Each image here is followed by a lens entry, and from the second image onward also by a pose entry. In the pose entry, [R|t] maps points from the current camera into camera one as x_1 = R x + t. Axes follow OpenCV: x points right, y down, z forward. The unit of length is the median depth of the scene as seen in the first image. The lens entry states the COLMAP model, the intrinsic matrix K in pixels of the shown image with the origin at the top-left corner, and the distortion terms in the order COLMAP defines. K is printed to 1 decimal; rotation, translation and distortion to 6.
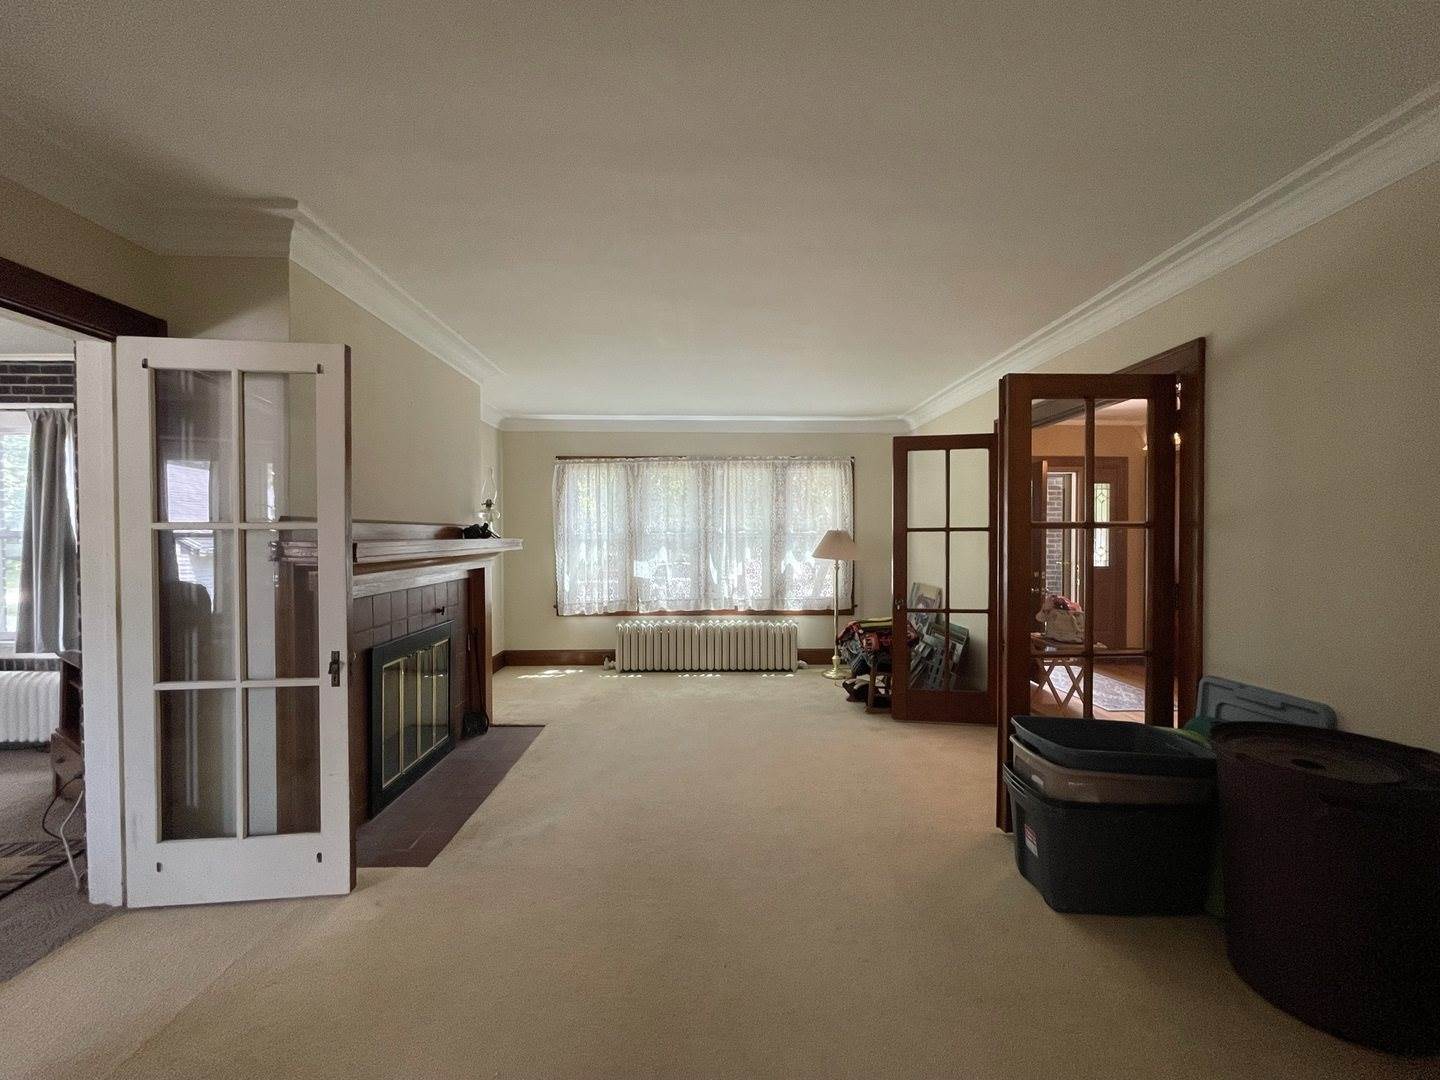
lens RADIAL K [[578.5, 0, 715.5], [0, 578.5, 544.8], [0, 0, 1]] dist [-0.001577, -0.000610]
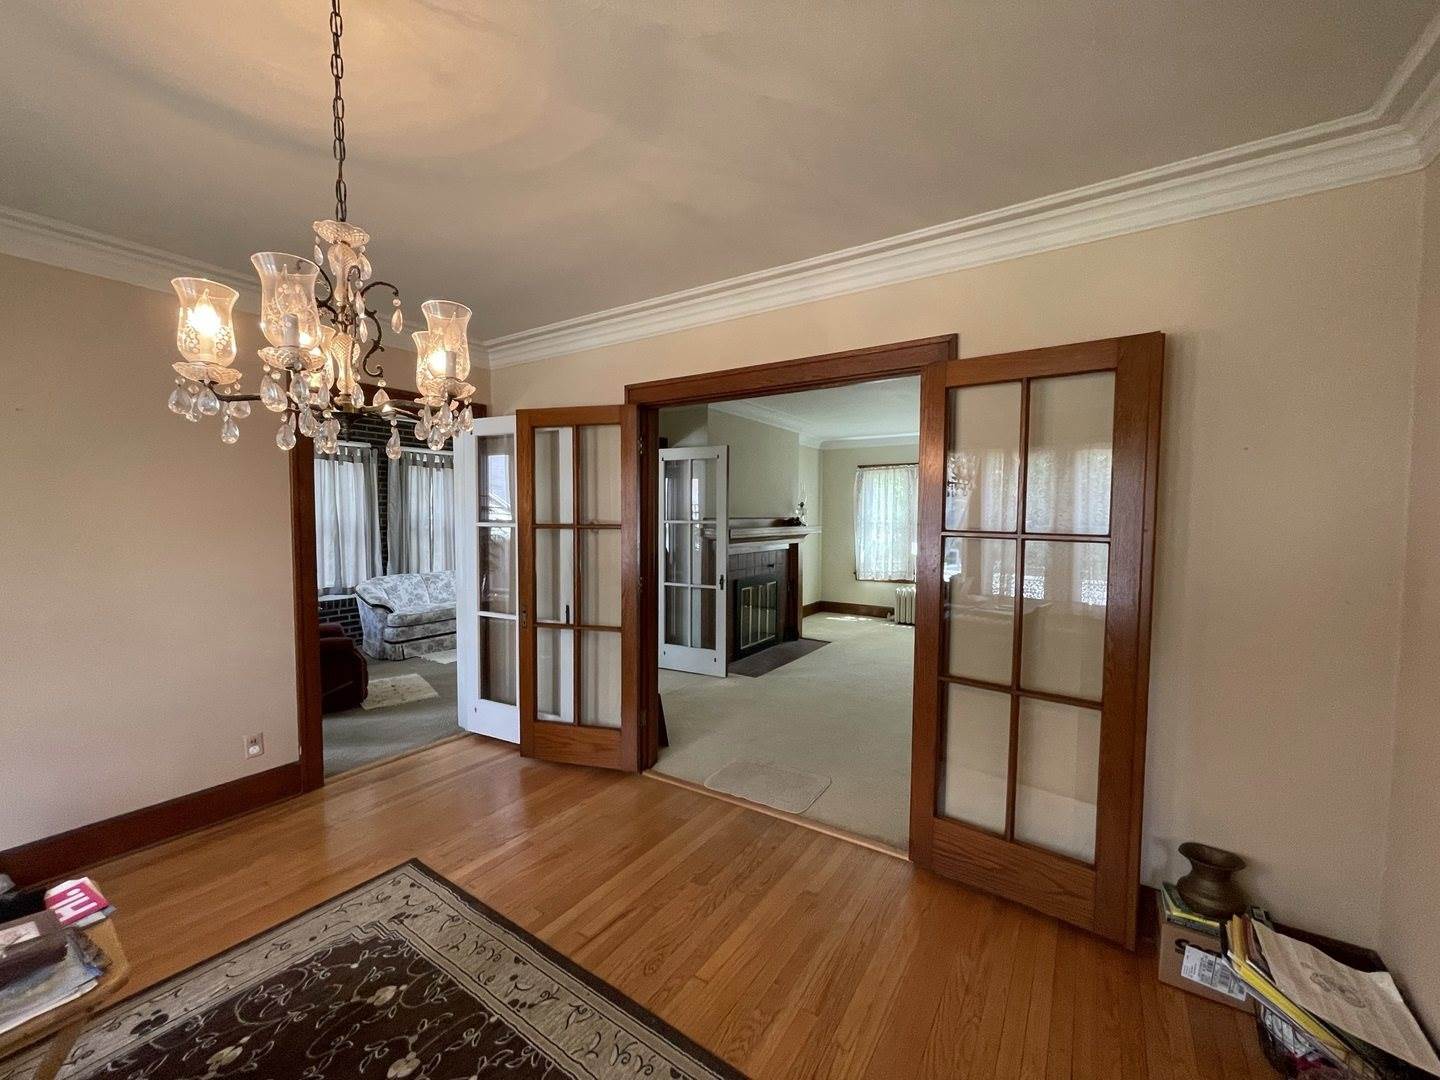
lens RADIAL K [[578.5, 0, 714.0], [0, 578.5, 542.2], [0, 0, 1]] dist [-0.001577, -0.000610]
pose [[0.822937, 0.031644, -0.567251, 0.510625], [-0.014660, 0.999298, 0.034477, -0.024786], [0.567944, -0.020056, 0.822823, -0.752382]]
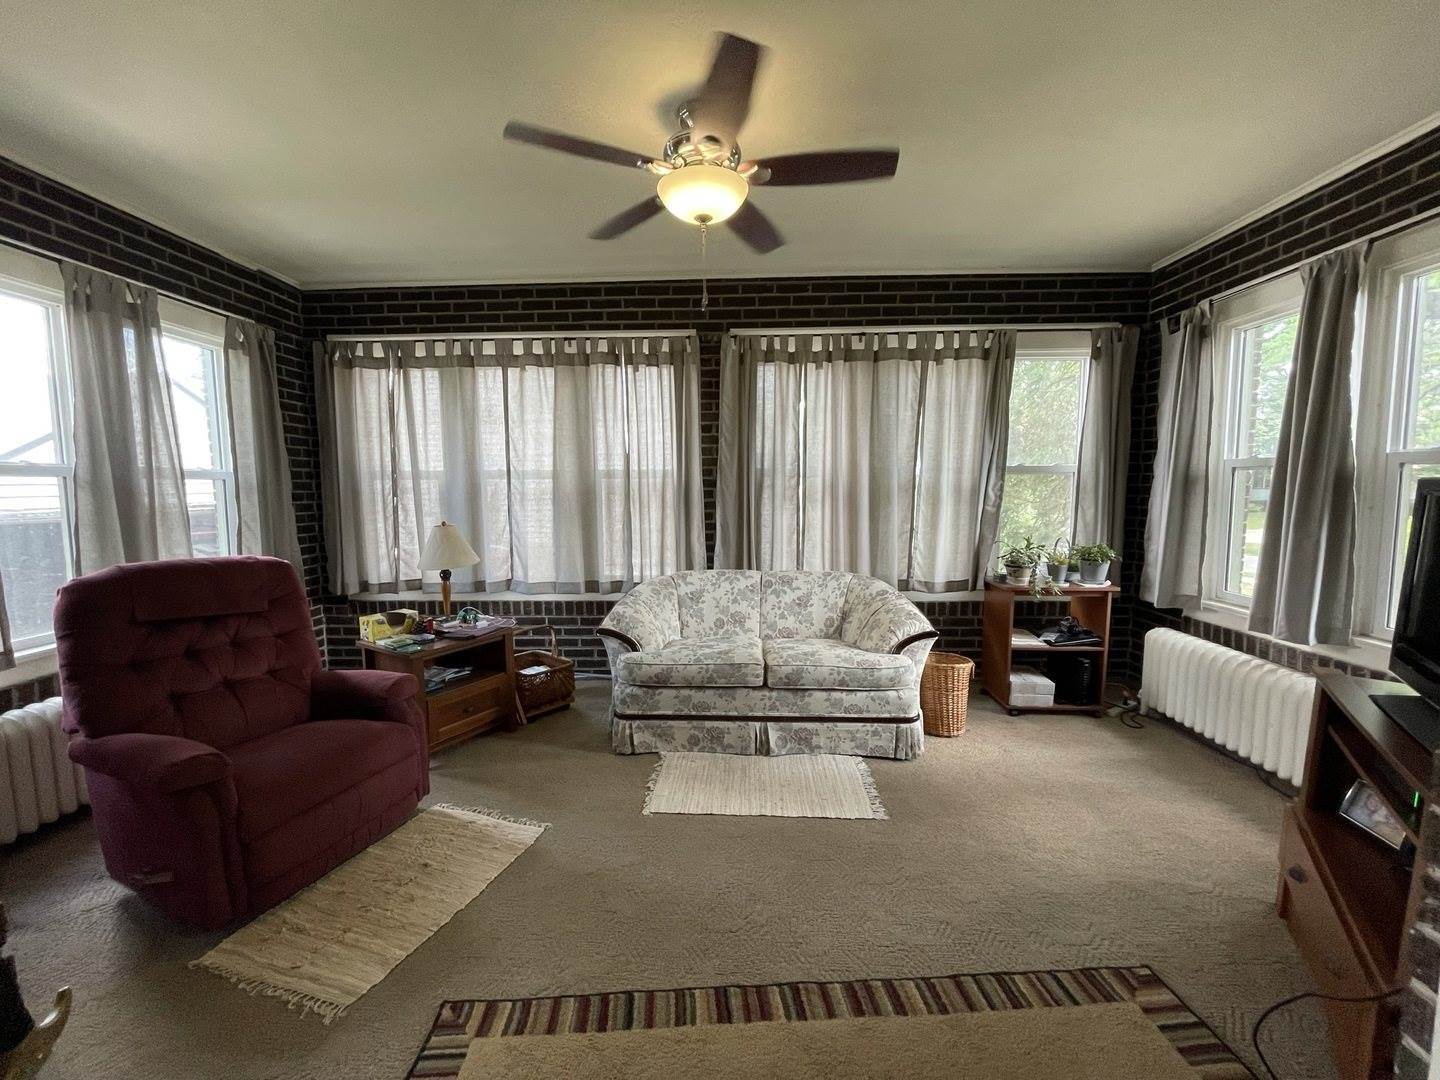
lens RADIAL K [[578.5, 0, 717.3], [0, 578.5, 543.3], [0, 0, 1]] dist [-0.001577, -0.000610]
pose [[-0.066463, 0.097859, -0.992979, -0.632122], [-0.011572, 0.995036, 0.098836, 0.025020], [0.997722, 0.018060, -0.065000, 0.521502]]
